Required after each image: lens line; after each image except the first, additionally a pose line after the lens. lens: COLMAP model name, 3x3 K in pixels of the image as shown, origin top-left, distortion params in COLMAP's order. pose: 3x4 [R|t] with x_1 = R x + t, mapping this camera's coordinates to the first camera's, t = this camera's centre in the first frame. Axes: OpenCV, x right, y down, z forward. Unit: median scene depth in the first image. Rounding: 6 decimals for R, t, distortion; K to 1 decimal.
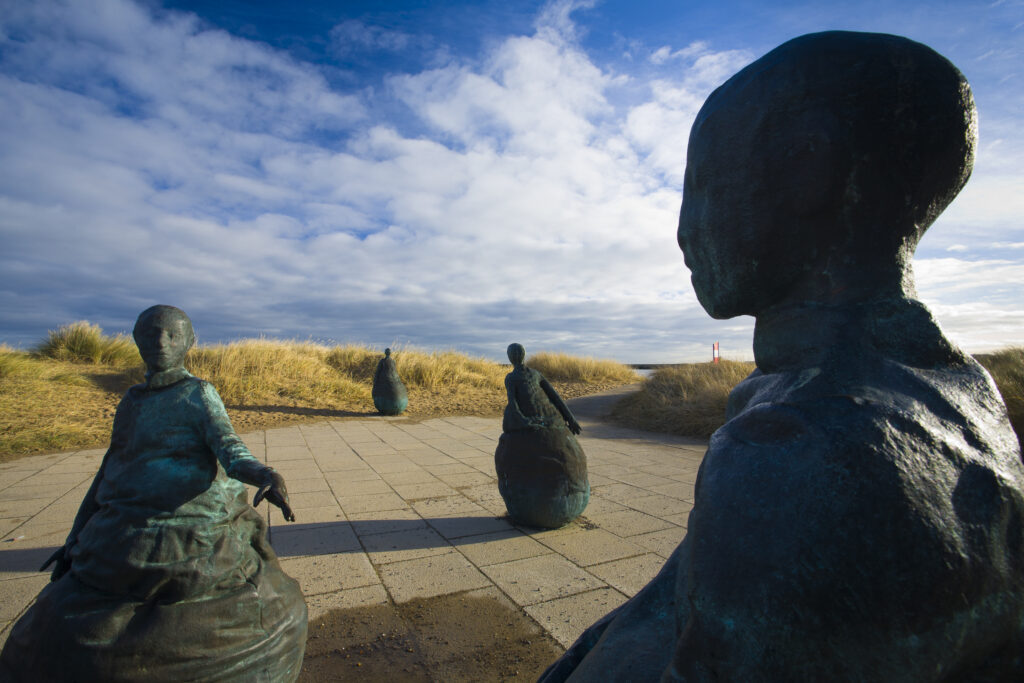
lens RADIAL K [[507.8, 0, 510.7], [0, 507.8, 335.7], [0, 0, 1]] dist [-0.069237, 0.027569]
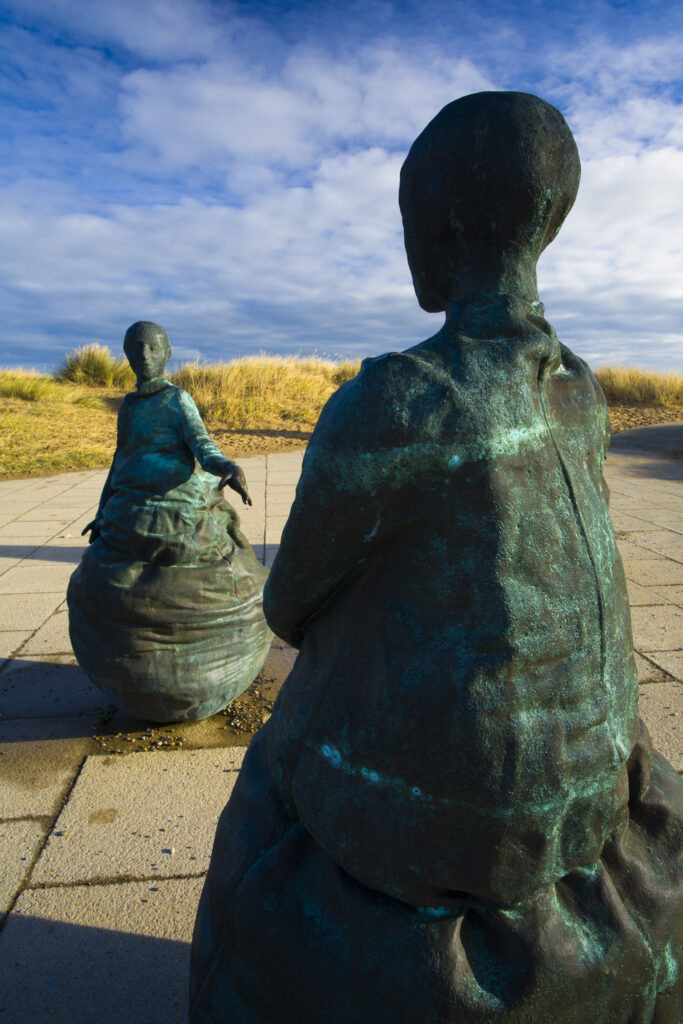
lens RADIAL K [[638.4, 0, 335.9], [0, 638.4, 521.1], [0, 0, 1]] dist [-0.059573, 0.001549]
pose [[0.933544, 0.066470, -0.352247, 0.249257], [0.028587, 0.965723, 0.257995, 0.020241], [0.357322, -0.250919, 0.899645, -0.259166]]
